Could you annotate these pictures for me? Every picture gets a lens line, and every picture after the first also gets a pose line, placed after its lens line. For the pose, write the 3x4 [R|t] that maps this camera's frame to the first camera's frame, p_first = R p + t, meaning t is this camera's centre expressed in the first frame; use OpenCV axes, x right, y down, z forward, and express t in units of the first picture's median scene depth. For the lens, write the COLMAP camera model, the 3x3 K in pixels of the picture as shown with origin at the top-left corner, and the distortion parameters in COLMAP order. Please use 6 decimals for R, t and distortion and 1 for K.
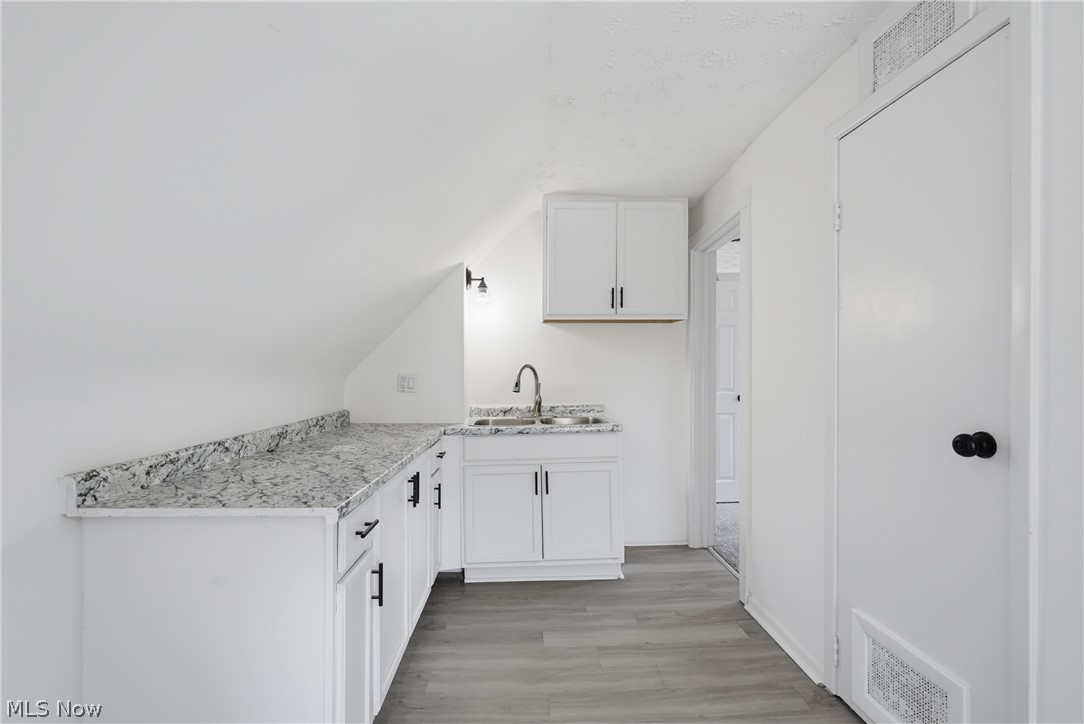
lens RADIAL K [[493.9, 0, 536.1], [0, 493.9, 365.7], [0, 0, 1]] dist [-0.009035, 0.000727]
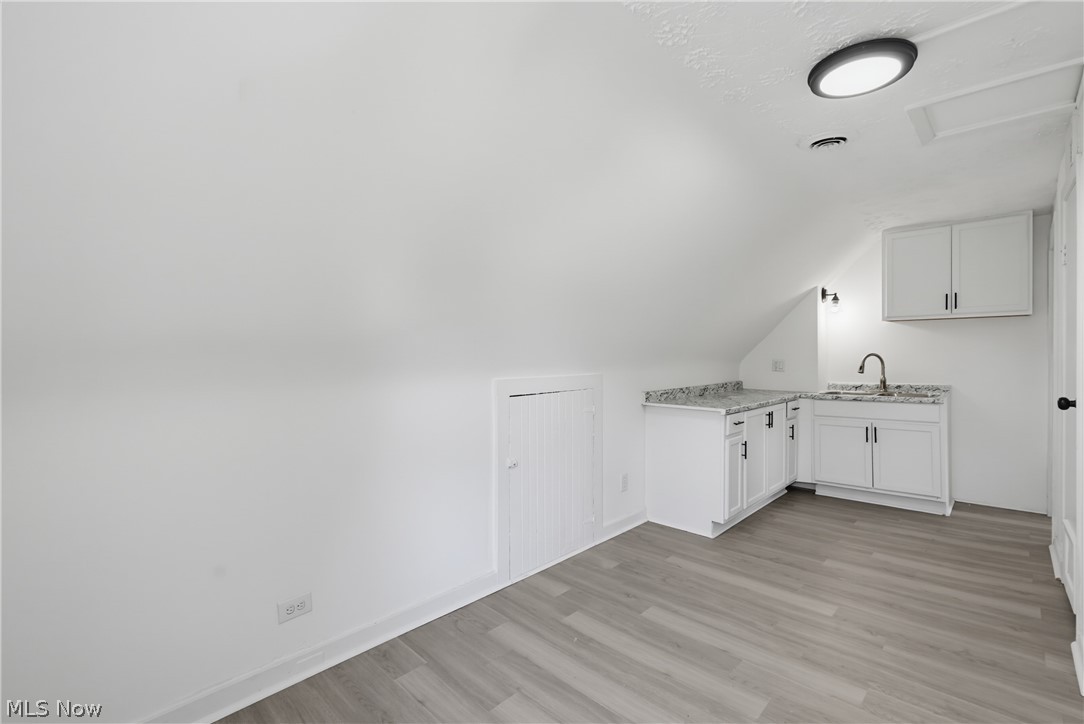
lens RADIAL K [[493.9, 0, 536.5], [0, 493.9, 358.3], [0, 0, 1]] dist [-0.009035, 0.000727]
pose [[0.696734, 0.005223, -0.717310, 0.361438], [0.009374, 0.999822, 0.016386, -0.022682], [0.717268, -0.018141, 0.696561, -0.722008]]
